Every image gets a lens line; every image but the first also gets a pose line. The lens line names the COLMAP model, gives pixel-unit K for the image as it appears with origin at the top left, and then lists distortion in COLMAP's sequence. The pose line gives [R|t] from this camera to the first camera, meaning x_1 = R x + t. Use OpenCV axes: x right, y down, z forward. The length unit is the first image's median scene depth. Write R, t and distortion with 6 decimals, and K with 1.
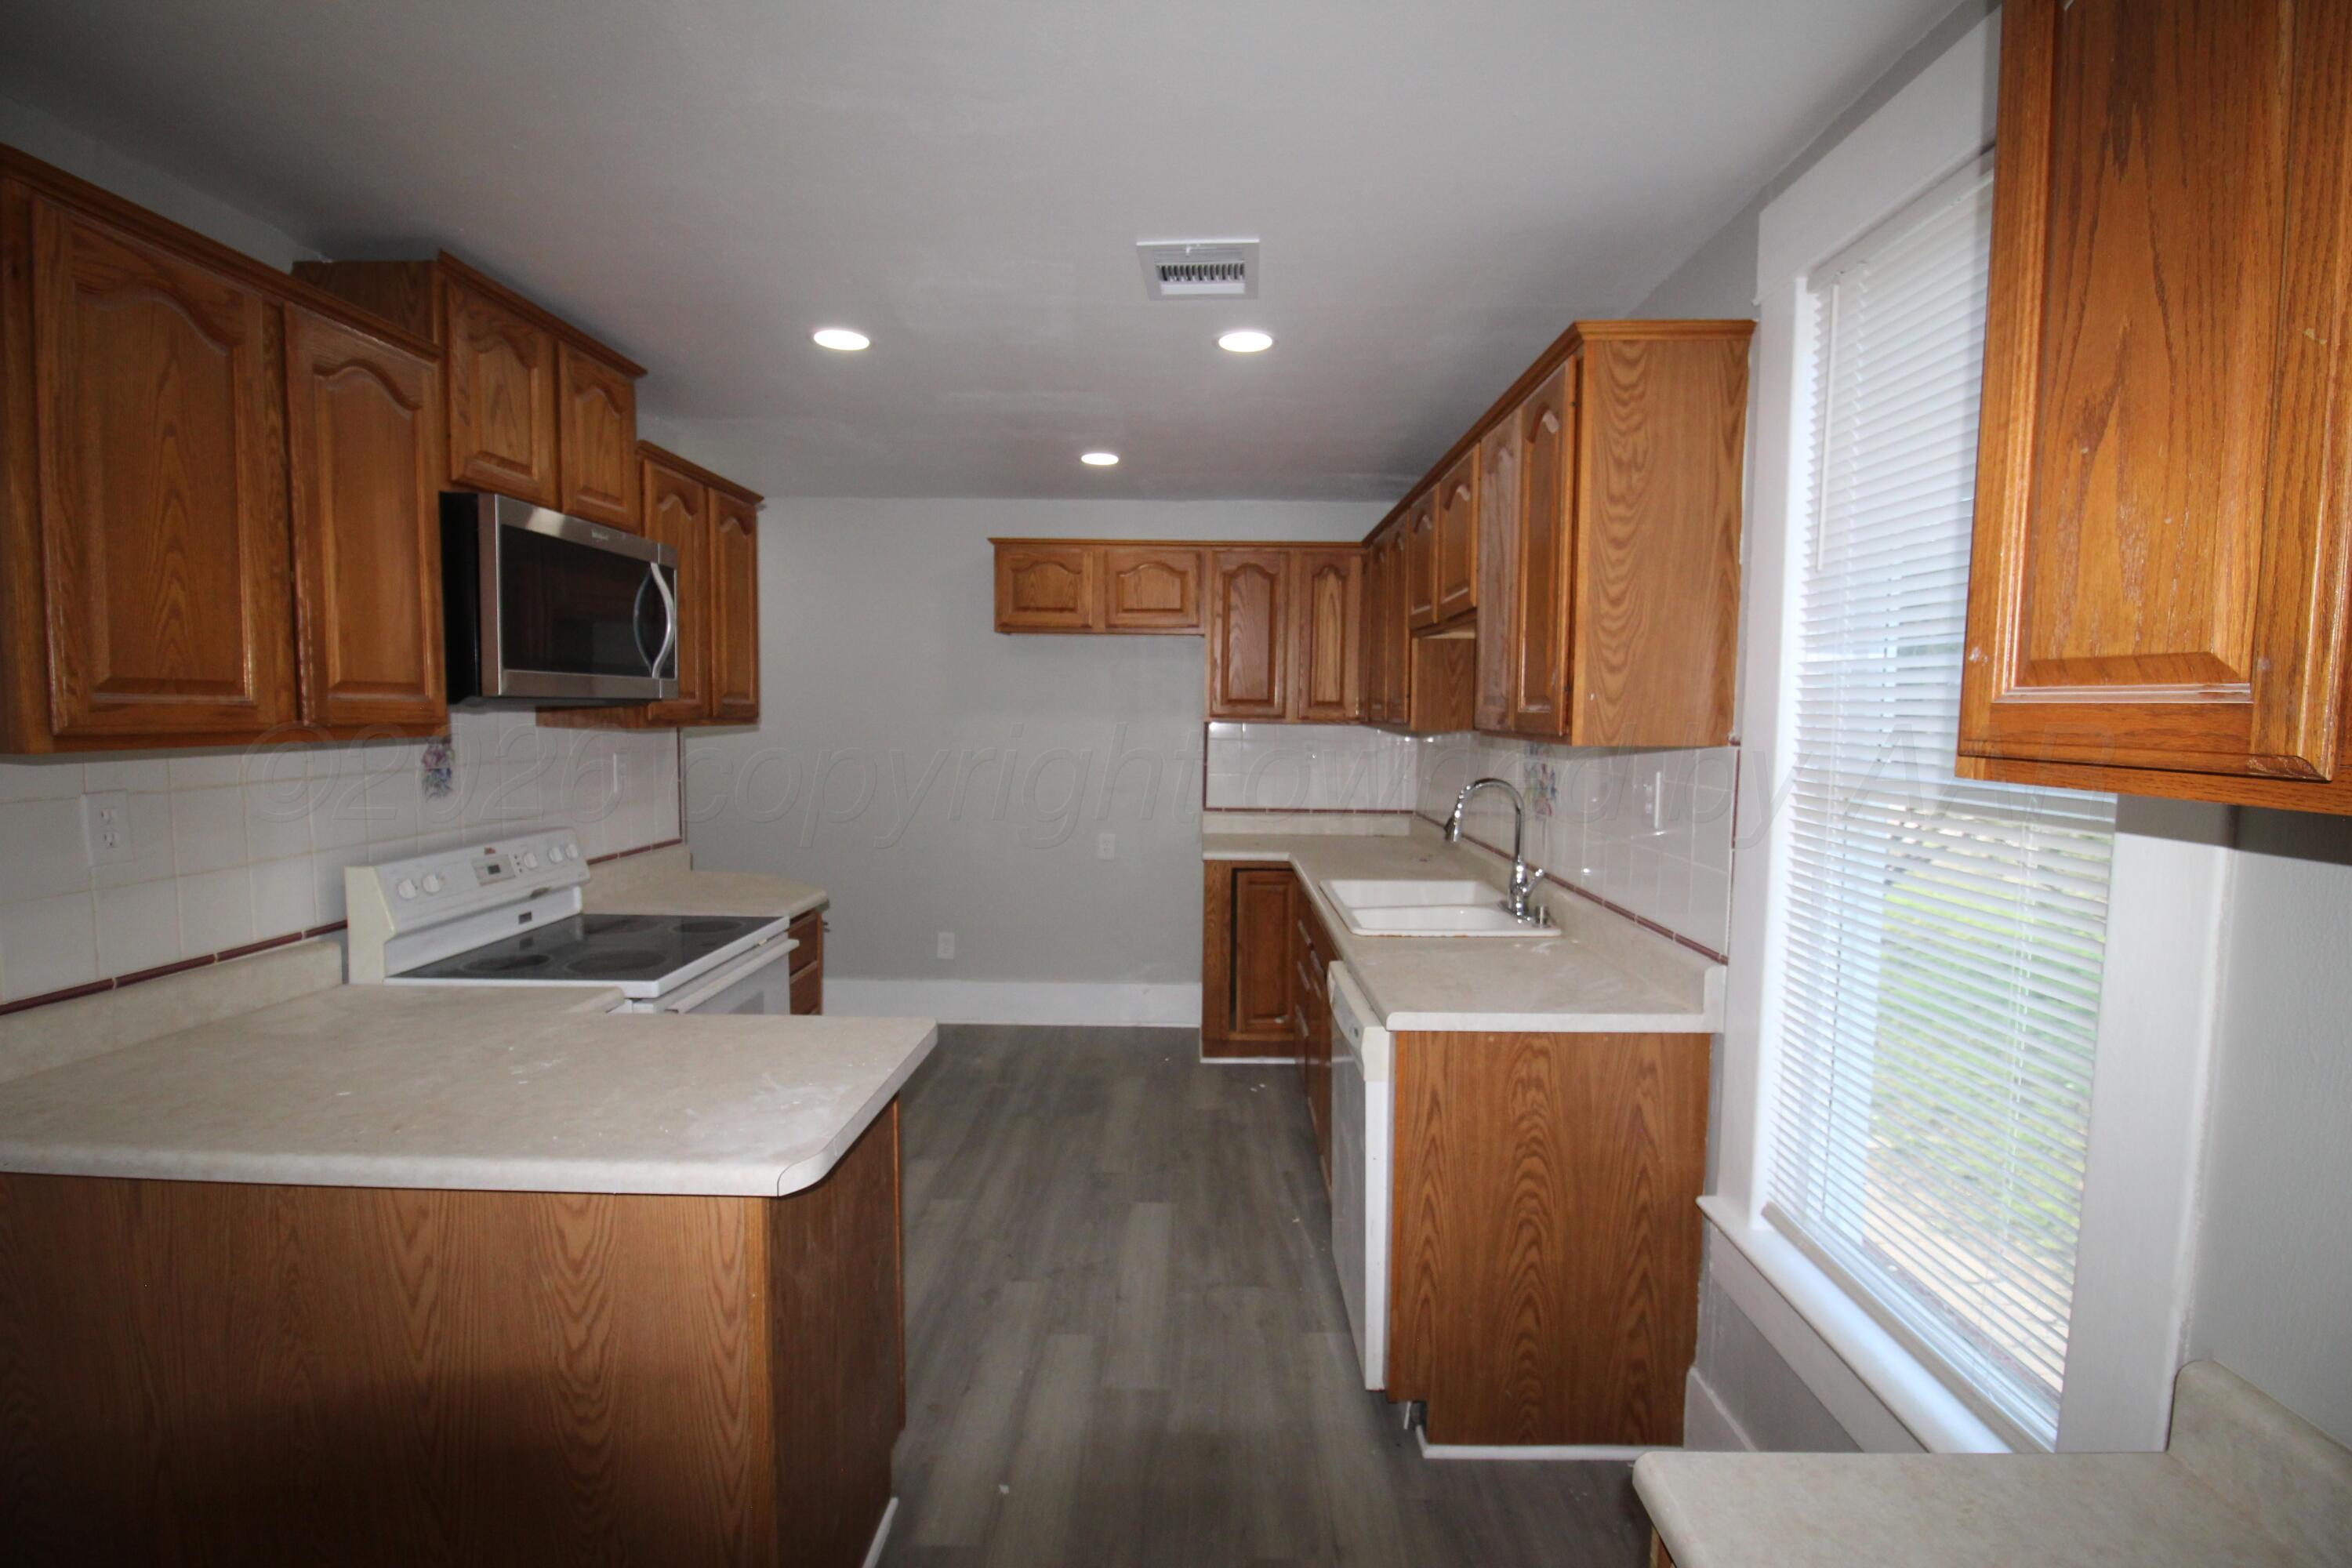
lens RADIAL K [[1089.4, 0, 1188.9], [0, 1089.4, 786.0], [0, 0, 1]] dist [0.001859, -0.015045]
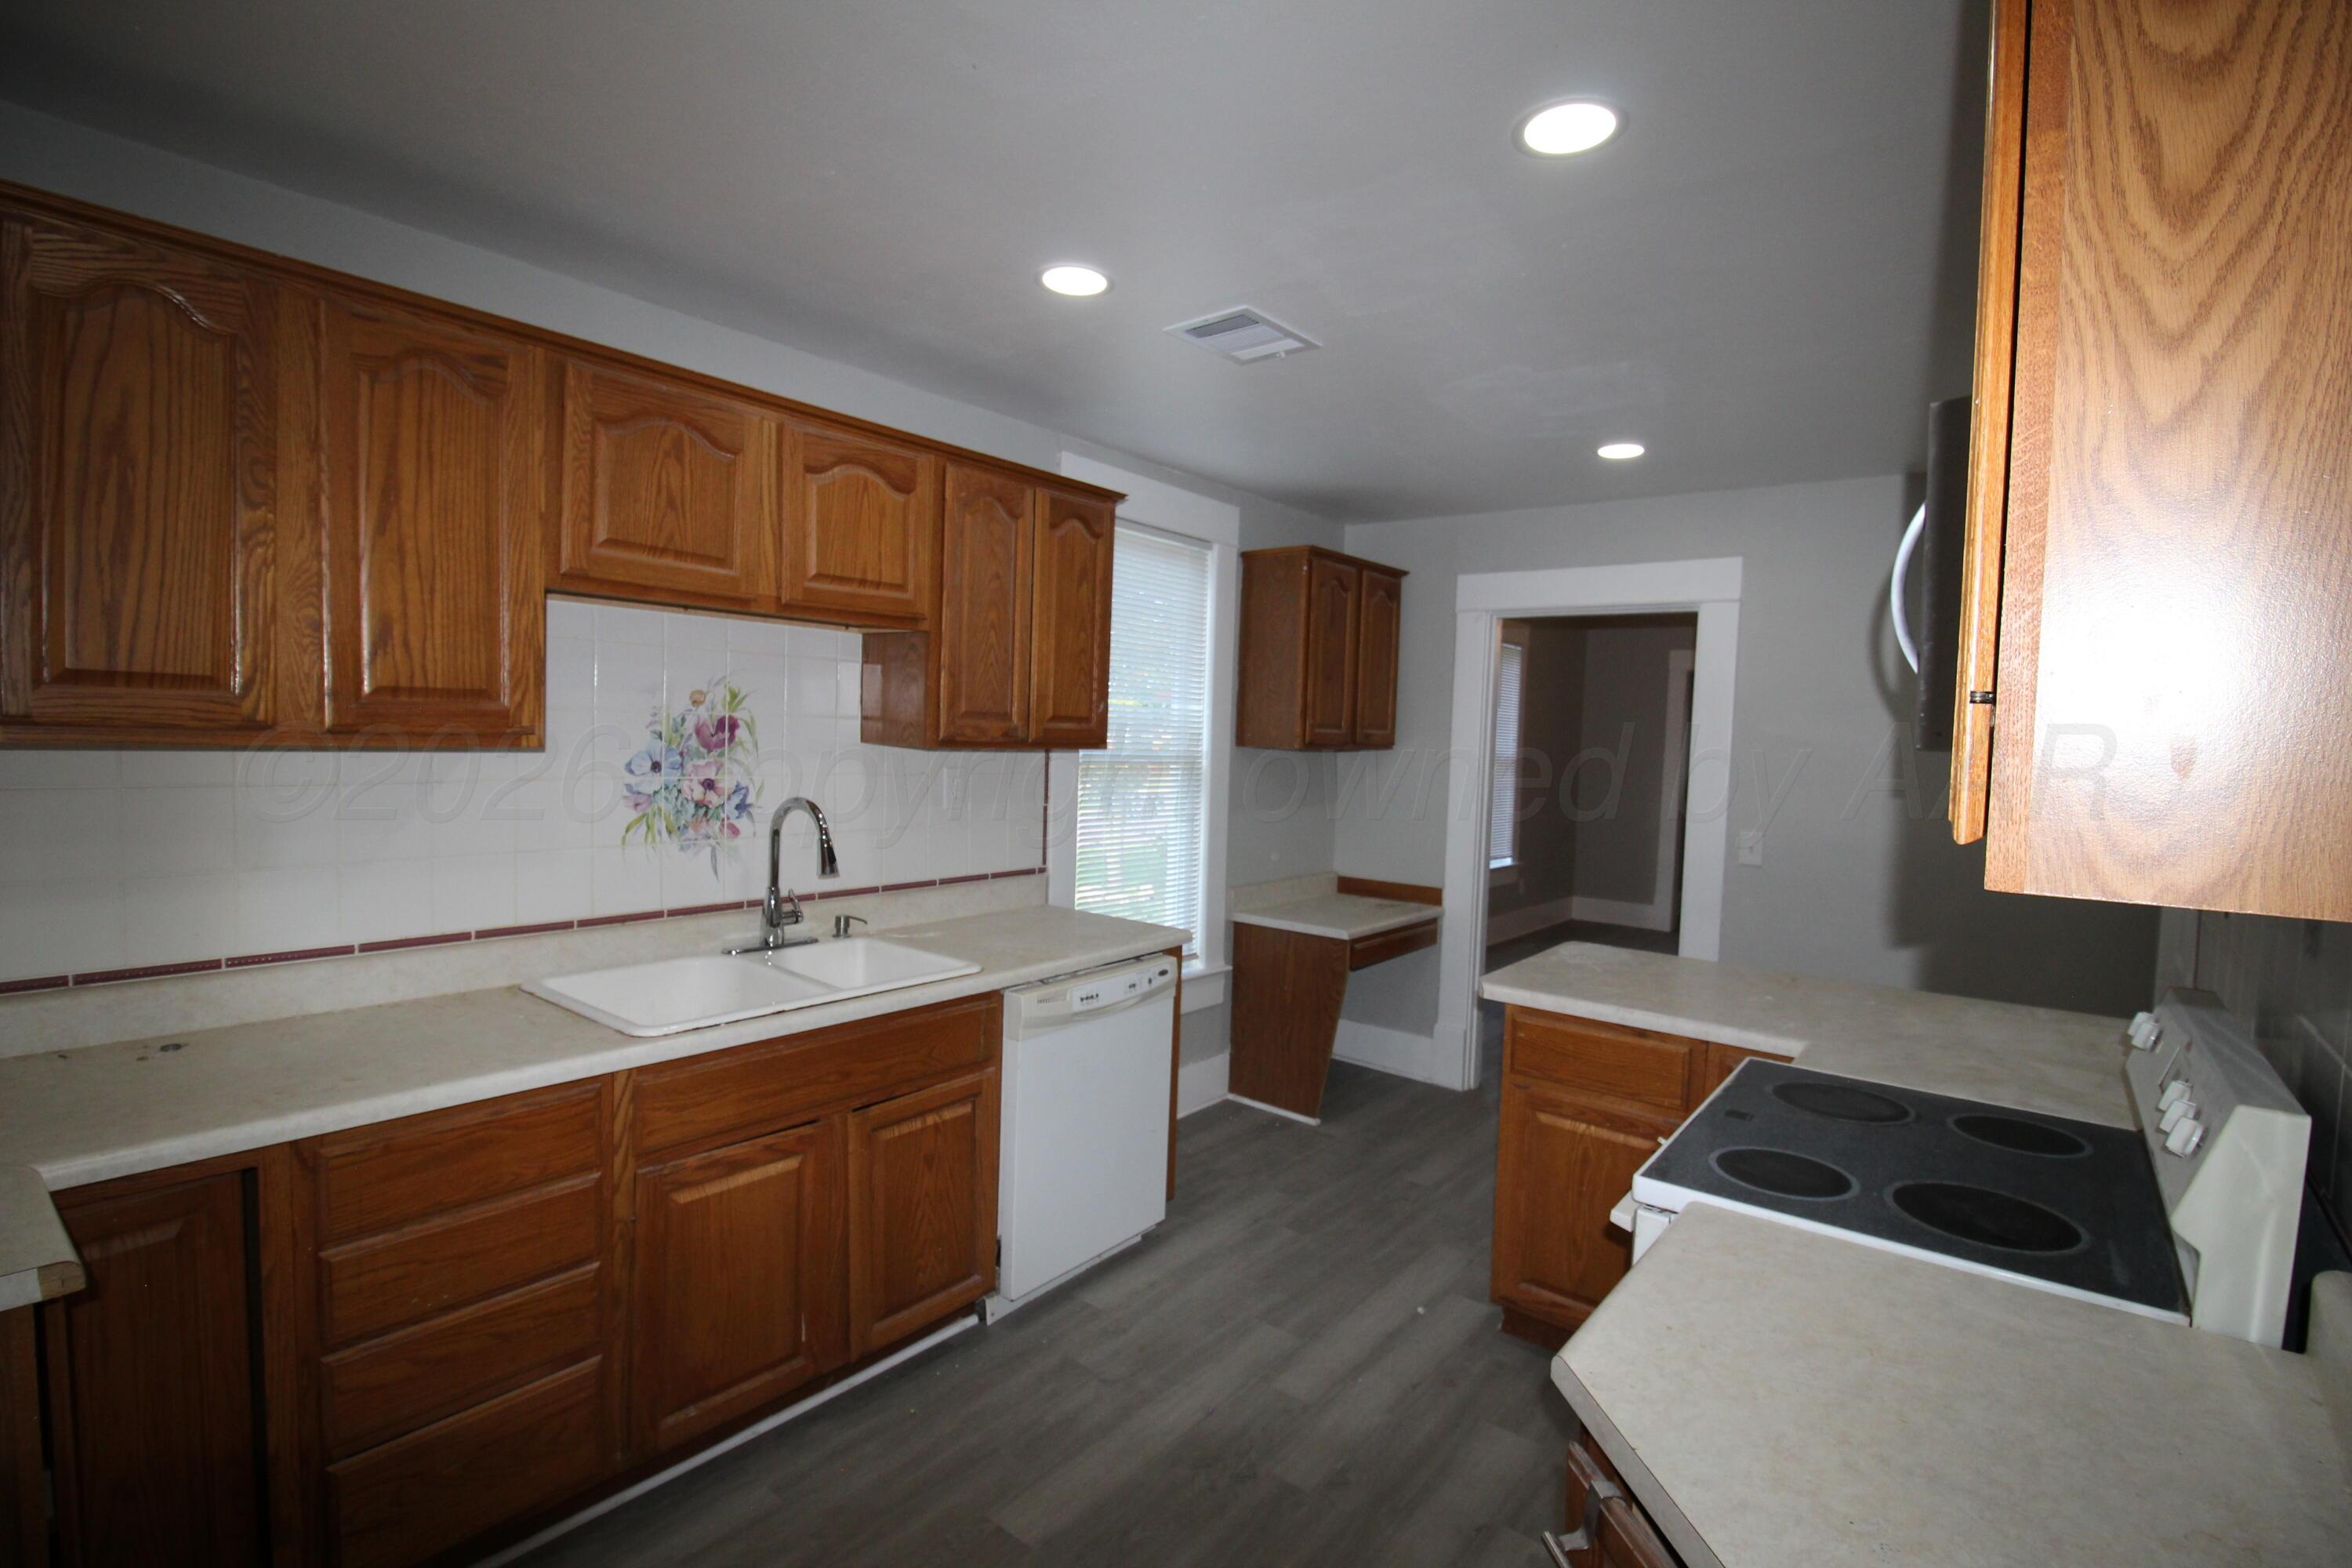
lens RADIAL K [[1089.4, 0, 1188.9], [0, 1089.4, 786.0], [0, 0, 1]] dist [0.001859, -0.015045]
pose [[-0.794991, -0.060829, 0.603564, -0.596997], [0.006792, 0.994005, 0.109125, -0.131222], [-0.606584, 0.090852, -0.789811, 1.811768]]
